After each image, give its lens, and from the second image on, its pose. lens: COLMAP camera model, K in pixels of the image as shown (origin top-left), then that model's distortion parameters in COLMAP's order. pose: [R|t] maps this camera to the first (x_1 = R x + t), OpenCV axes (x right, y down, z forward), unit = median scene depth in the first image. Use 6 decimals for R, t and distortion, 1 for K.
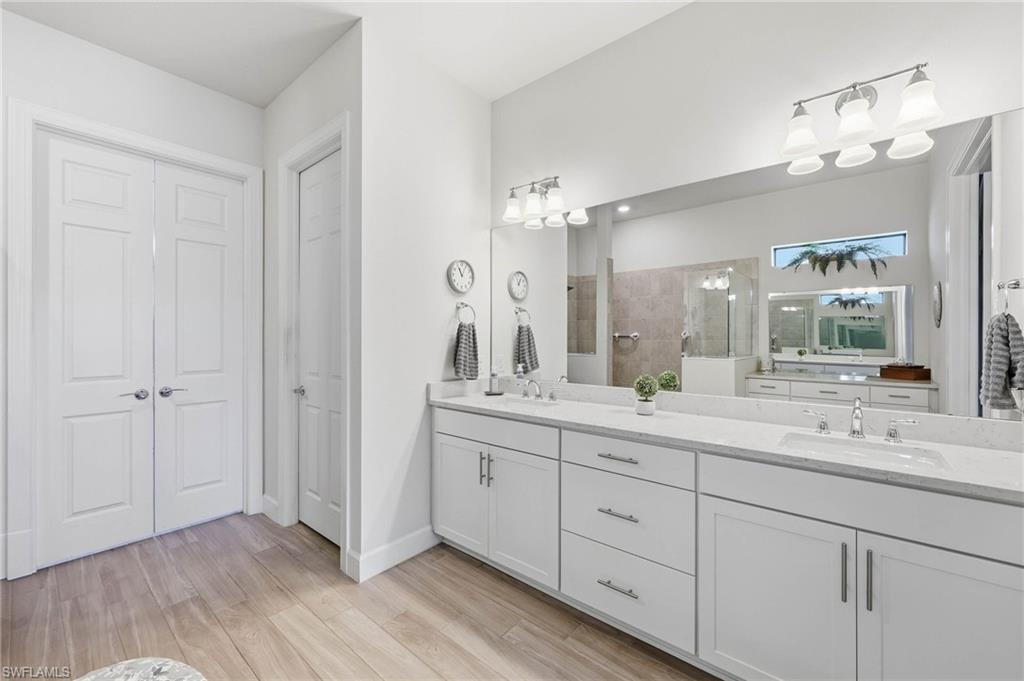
lens RADIAL K [[407.4, 0, 512.0], [0, 407.4, 337.9], [0, 0, 1]] dist [-0.000382, 0.000081]
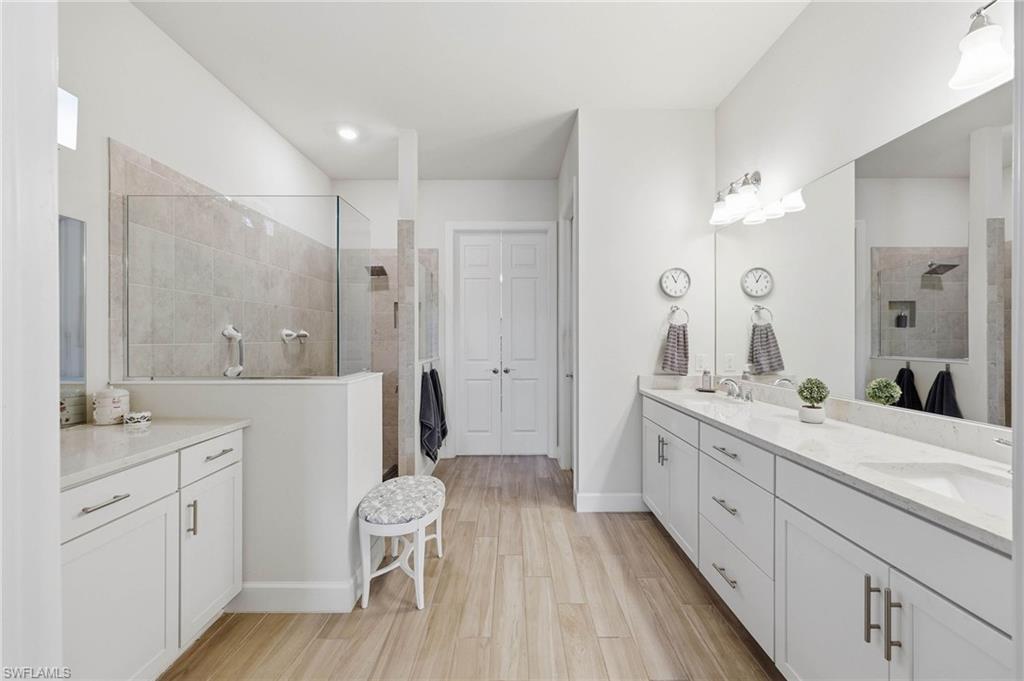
lens RADIAL K [[407.4, 0, 512.0], [0, 407.4, 337.9], [0, 0, 1]] dist [-0.000382, 0.000081]
pose [[0.644960, -0.001904, -0.764214, 0.474589], [0.002033, 0.999998, -0.000776, 0.000611], [0.764214, -0.001053, 0.644962, -0.065865]]
